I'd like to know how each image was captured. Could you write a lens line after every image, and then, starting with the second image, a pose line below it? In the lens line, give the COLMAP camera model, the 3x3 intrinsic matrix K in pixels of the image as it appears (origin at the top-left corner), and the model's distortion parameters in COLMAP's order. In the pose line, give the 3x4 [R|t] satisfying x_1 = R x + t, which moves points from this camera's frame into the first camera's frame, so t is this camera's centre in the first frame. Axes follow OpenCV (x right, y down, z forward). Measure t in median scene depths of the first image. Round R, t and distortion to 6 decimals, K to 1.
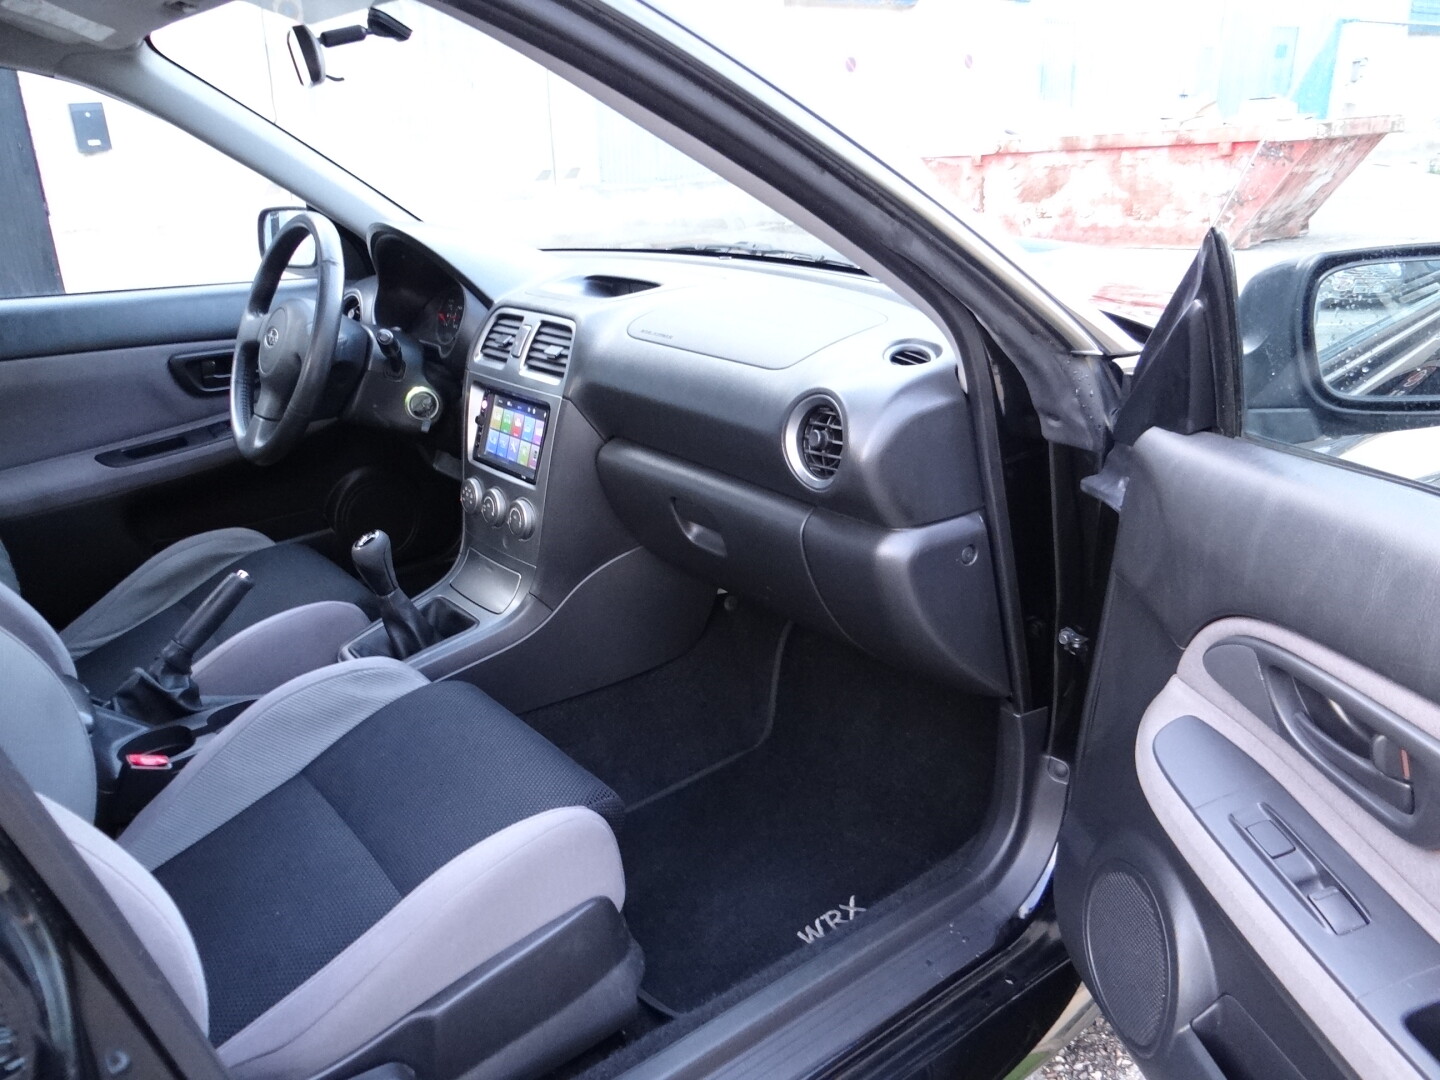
lens RADIAL K [[1136.6, 0, 720.0], [0, 1136.6, 540.0], [0, 0, 1]] dist [-0.006528, -0.009917]
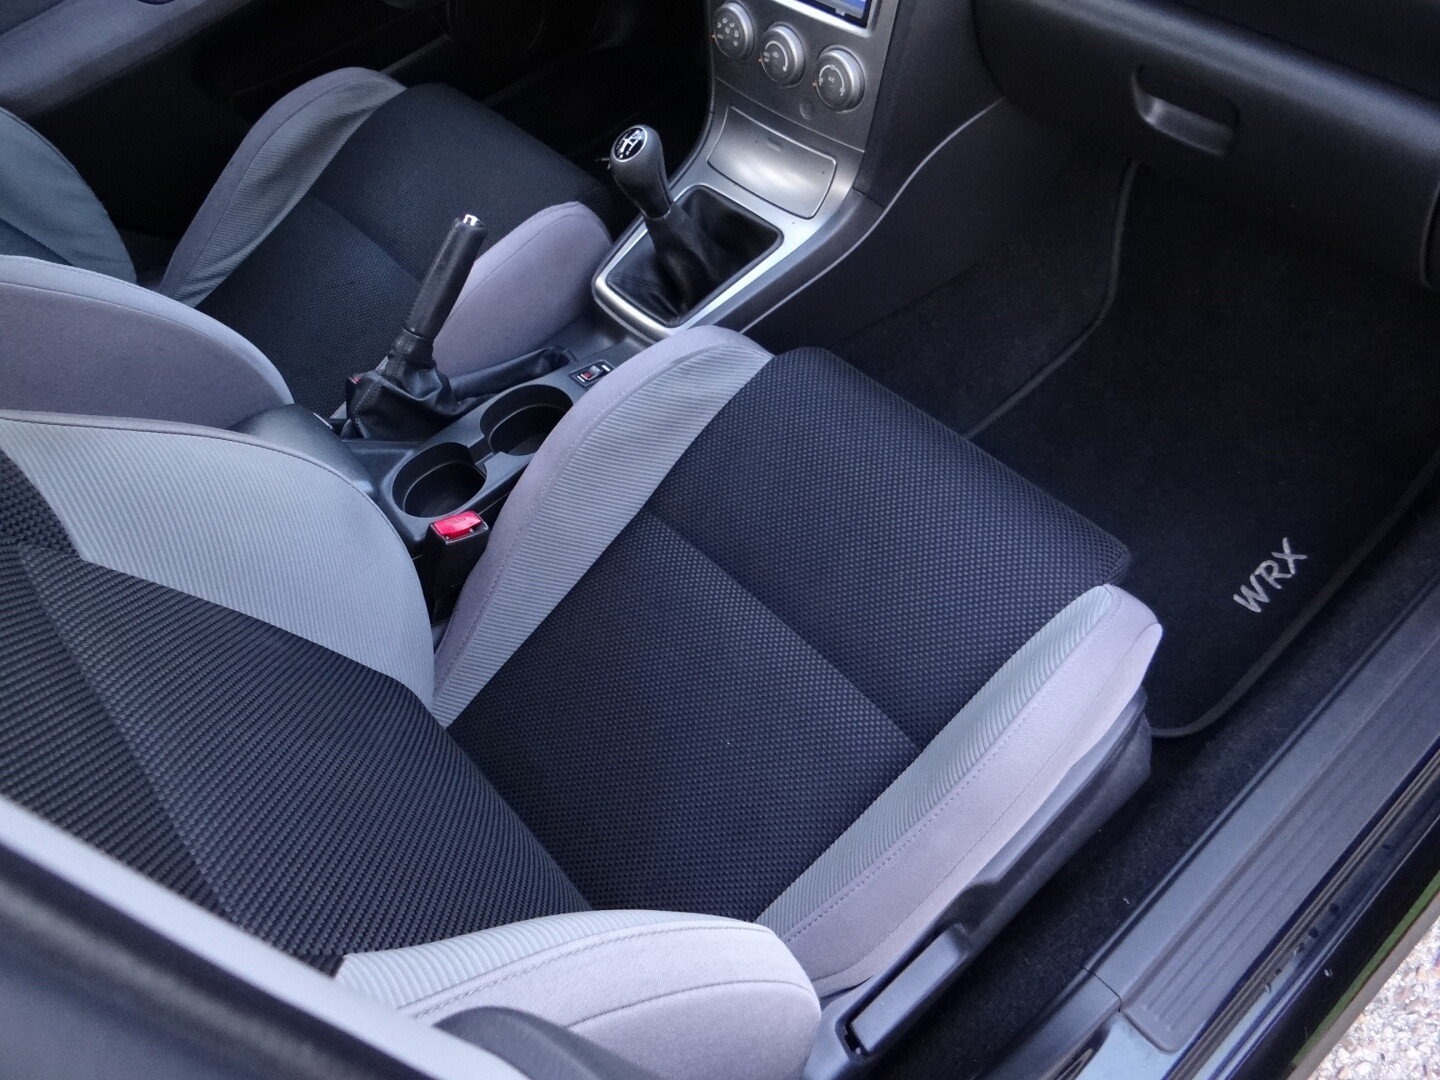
lens RADIAL K [[1139.1, 0, 715.6], [0, 1139.1, 530.9], [0, 0, 1]] dist [0.000721, -0.001311]
pose [[0.995378, -0.094355, -0.017889, -0.265186], [0.089558, 0.844738, 0.527633, -0.159363], [-0.034673, -0.526796, 0.849284, 0.284253]]
